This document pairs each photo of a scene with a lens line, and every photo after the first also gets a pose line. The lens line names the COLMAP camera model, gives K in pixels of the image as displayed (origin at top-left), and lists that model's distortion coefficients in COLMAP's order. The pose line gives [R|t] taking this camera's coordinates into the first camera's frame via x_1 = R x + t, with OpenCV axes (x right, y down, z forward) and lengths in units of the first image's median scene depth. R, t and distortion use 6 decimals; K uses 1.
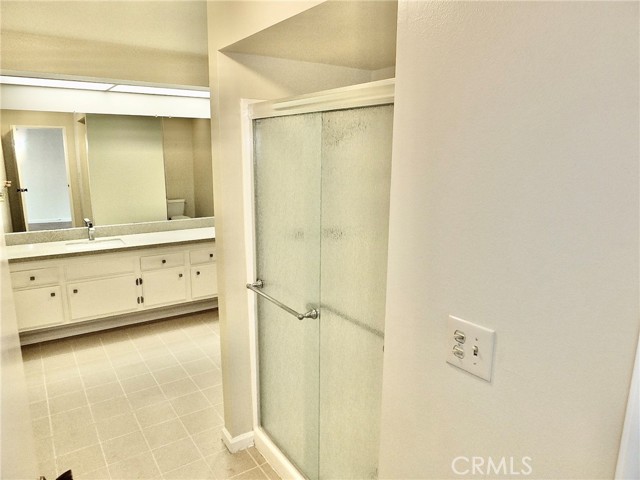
lens RADIAL K [[439.8, 0, 319.1], [0, 439.8, 239.3], [0, 0, 1]] dist [-0.026152, 0.002878]
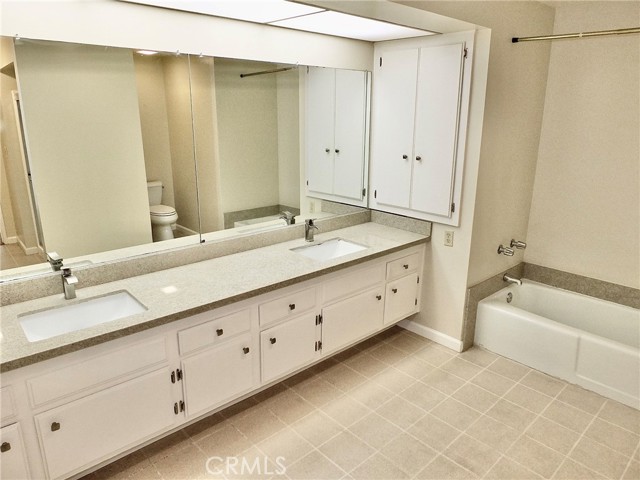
lens RADIAL K [[439.8, 0, 319.1], [0, 439.8, 239.3], [0, 0, 1]] dist [-0.026152, 0.002878]
pose [[0.990548, -0.039057, 0.131485, -0.302763], [0.029375, 0.996767, 0.074787, -0.097731], [-0.133981, -0.070218, 0.988493, 0.471640]]
